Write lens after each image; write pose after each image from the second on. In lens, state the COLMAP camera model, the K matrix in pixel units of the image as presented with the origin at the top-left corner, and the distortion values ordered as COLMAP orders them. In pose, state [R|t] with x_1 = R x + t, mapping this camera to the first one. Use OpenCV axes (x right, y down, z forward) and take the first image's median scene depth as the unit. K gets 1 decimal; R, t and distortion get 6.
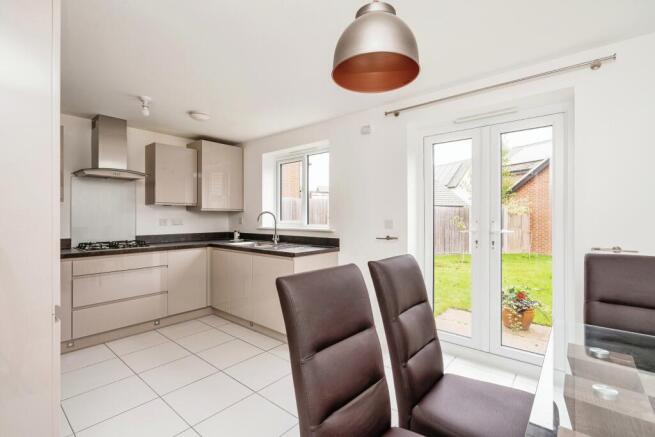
lens RADIAL K [[301.2, 0, 327.6], [0, 301.2, 213.5], [0, 0, 1]] dist [0.001450, 0.000461]
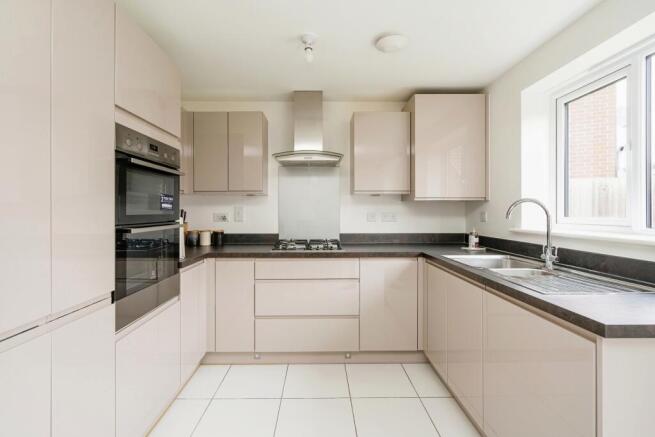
lens RADIAL K [[301.2, 0, 327.6], [0, 301.2, 213.5], [0, 0, 1]] dist [0.001450, 0.000461]
pose [[0.658810, 0.001587, -0.752308, -0.045093], [0.007618, 0.999932, 0.008781, 0.011549], [0.752271, -0.011516, 0.658753, 0.418707]]
